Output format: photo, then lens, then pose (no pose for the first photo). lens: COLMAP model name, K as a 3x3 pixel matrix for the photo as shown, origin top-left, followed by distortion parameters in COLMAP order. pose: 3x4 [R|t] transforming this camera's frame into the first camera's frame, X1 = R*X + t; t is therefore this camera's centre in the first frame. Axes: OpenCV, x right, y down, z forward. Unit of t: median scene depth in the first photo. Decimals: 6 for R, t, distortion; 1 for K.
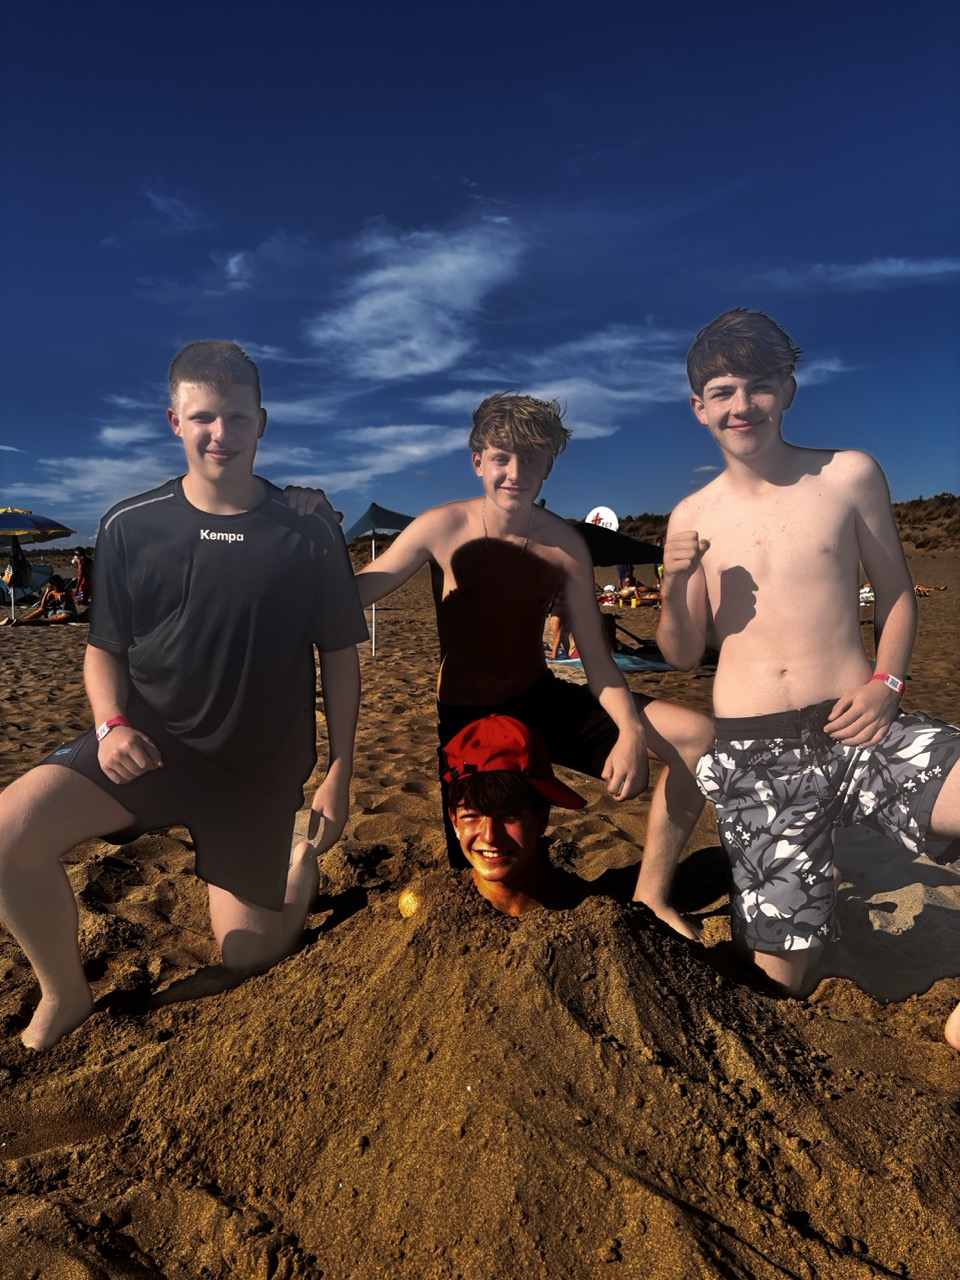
lens RADIAL K [[1058.8, 0, 480.0], [0, 1058.8, 640.0], [0, 0, 1]] dist [0.001912, 0.002232]
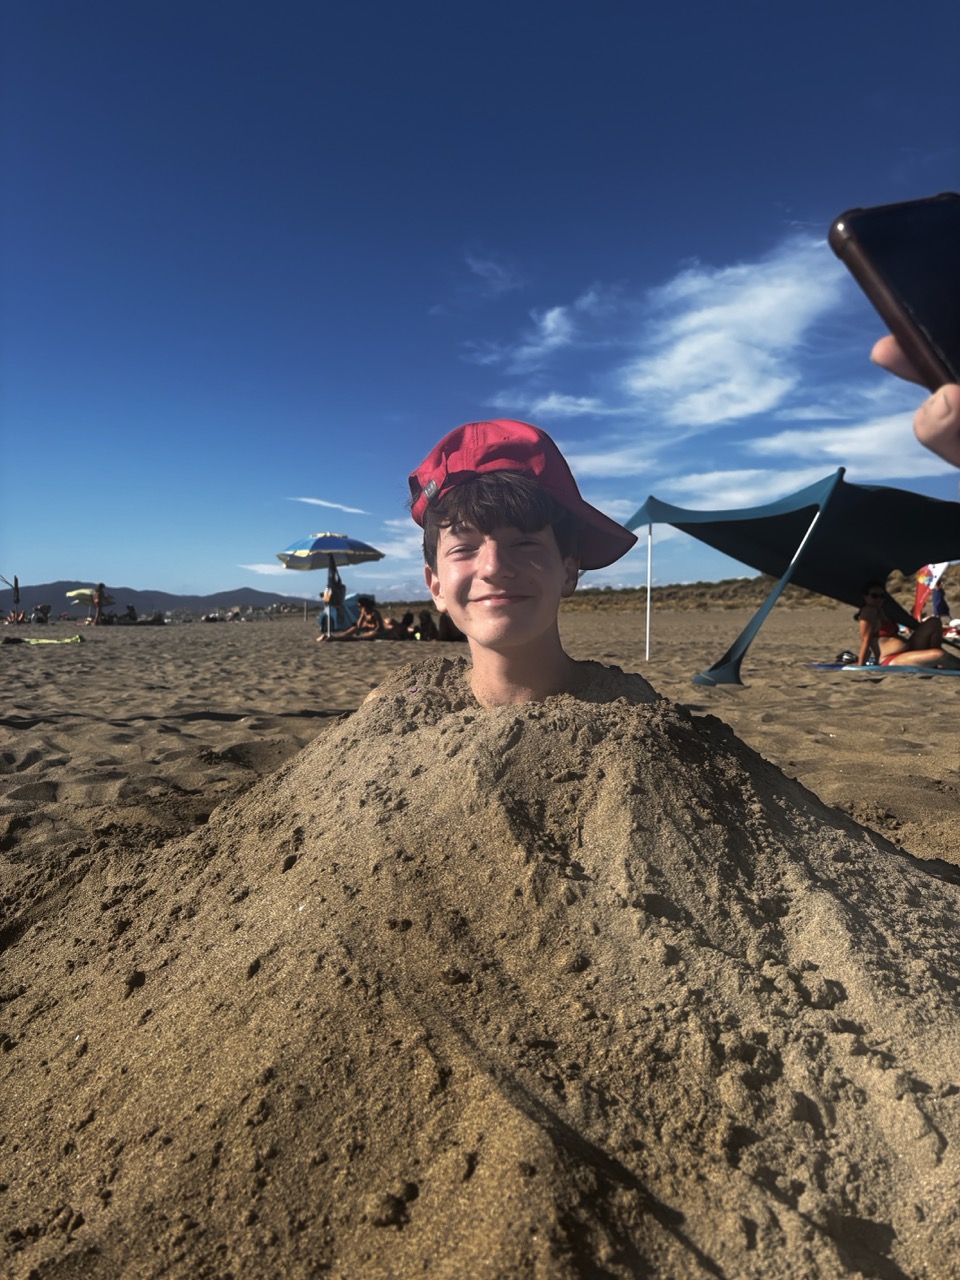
lens RADIAL K [[986.6, 0, 480.0], [0, 986.6, 640.0], [0, 0, 1]] dist [0.066672, -0.090753]
pose [[0.933962, -0.014181, -0.357090, 0.259217], [-0.022332, 0.994944, -0.097919, 0.299592], [0.356673, 0.099427, 0.928923, 0.468257]]
